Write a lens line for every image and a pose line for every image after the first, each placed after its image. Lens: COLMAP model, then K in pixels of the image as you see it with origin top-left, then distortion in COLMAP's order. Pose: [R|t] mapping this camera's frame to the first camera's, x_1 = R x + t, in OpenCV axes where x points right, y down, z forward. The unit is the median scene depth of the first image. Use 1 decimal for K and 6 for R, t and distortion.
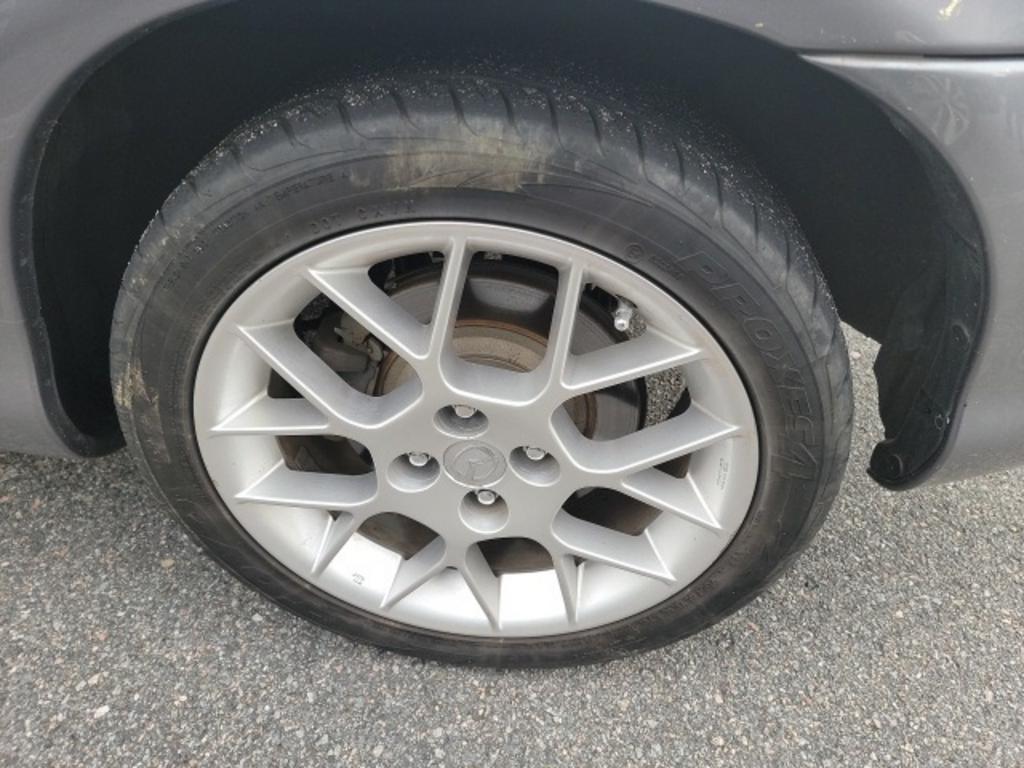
lens RADIAL K [[711.2, 0, 512.0], [0, 711.2, 384.0], [0, 0, 1]] dist [0.029547, -0.004506]
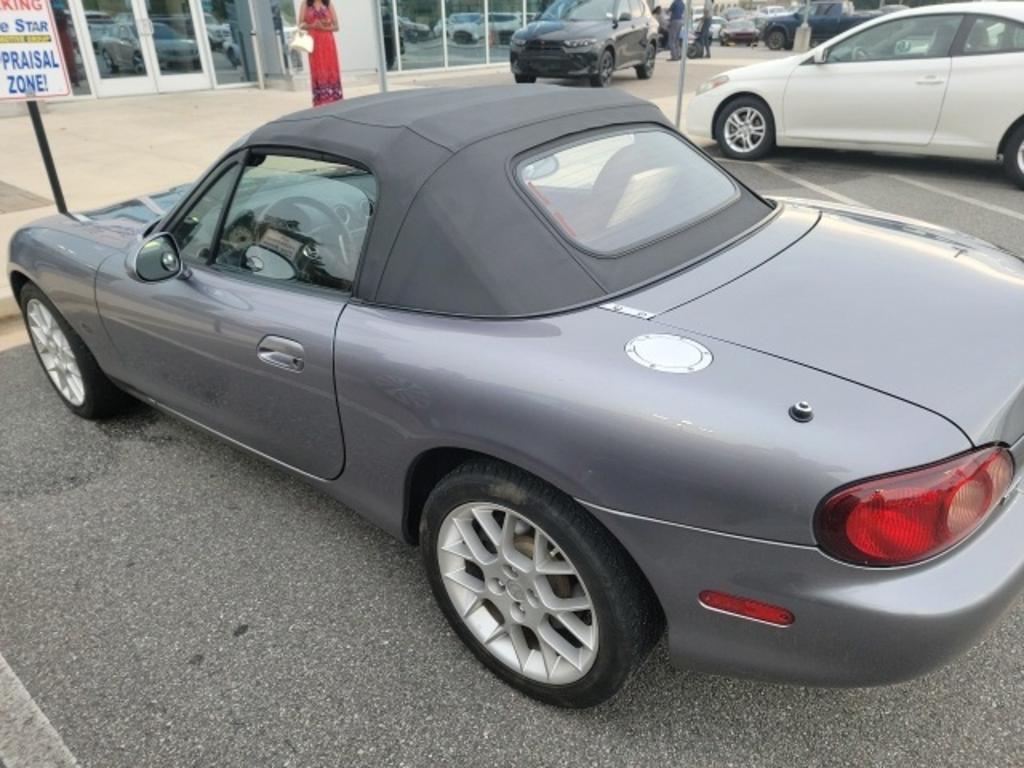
lens RADIAL K [[711.2, 0, 512.0], [0, 711.2, 384.0], [0, 0, 1]] dist [0.029547, -0.004506]
pose [[0.835927, 0.184615, -0.516858, 0.987988], [-0.298547, 0.943168, -0.145960, -0.187274], [0.460538, 0.276319, 0.843536, -1.241979]]
